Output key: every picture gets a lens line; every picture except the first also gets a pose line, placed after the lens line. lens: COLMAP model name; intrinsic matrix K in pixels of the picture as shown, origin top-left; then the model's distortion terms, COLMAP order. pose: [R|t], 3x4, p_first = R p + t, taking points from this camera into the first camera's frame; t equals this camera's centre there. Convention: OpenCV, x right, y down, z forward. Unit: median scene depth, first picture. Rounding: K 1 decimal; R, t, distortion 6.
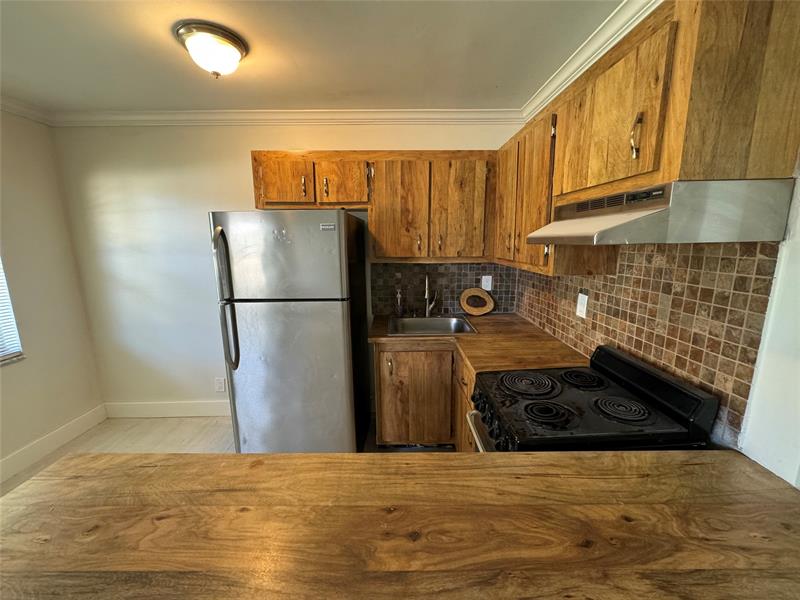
lens RADIAL K [[319.2, 0, 400.3], [0, 319.2, 299.7], [0, 0, 1]] dist [-0.002271, 0.000863]
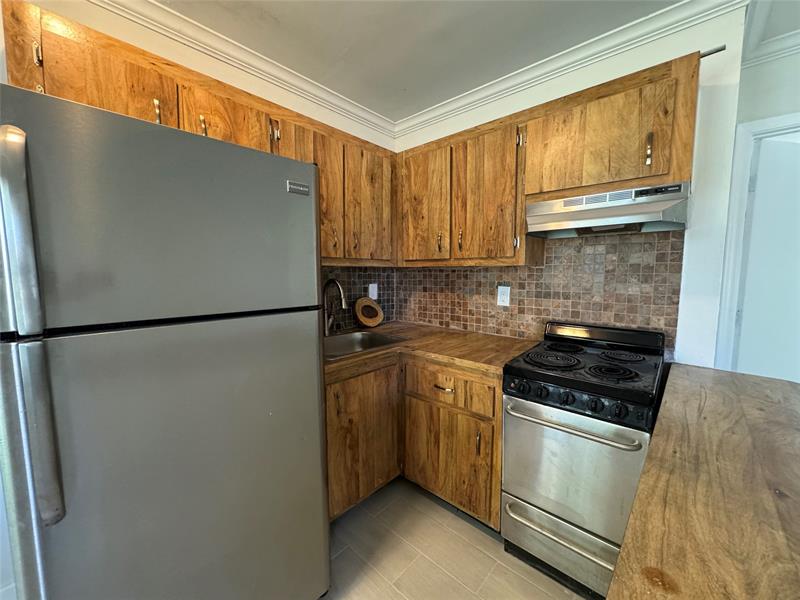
lens RADIAL K [[319.2, 0, 399.2], [0, 319.2, 299.2], [0, 0, 1]] dist [-0.002271, 0.000863]
pose [[0.681790, -0.053305, 0.729603, -0.527523], [0.127561, 0.990725, -0.046820, 0.034011], [-0.720340, 0.124990, 0.682266, 0.452391]]
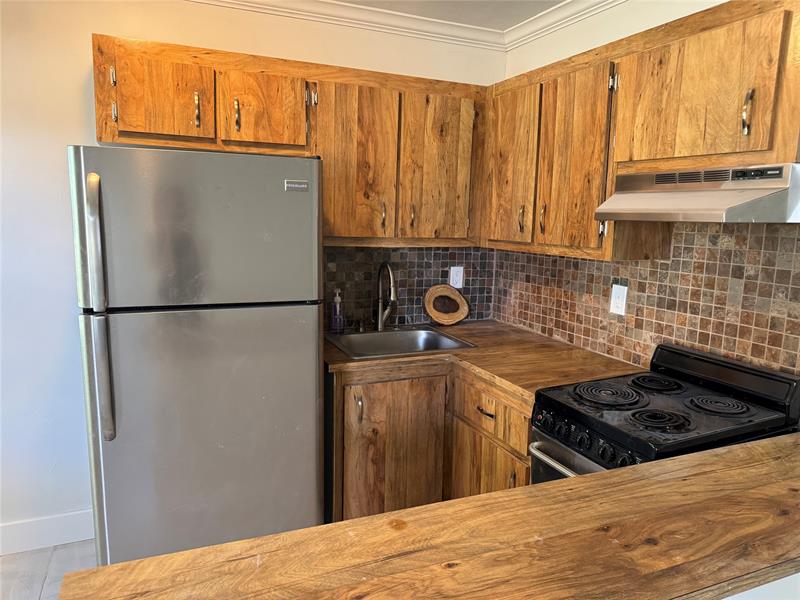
lens RADIAL K [[565.1, 0, 397.0], [0, 565.1, 305.1], [0, 0, 1]] dist [0.040874, -0.055744]
pose [[0.920348, -0.032580, 0.389741, -0.462763], [0.040961, 0.999073, -0.013210, 0.026792], [-0.388949, 0.028122, 0.920830, -0.080557]]
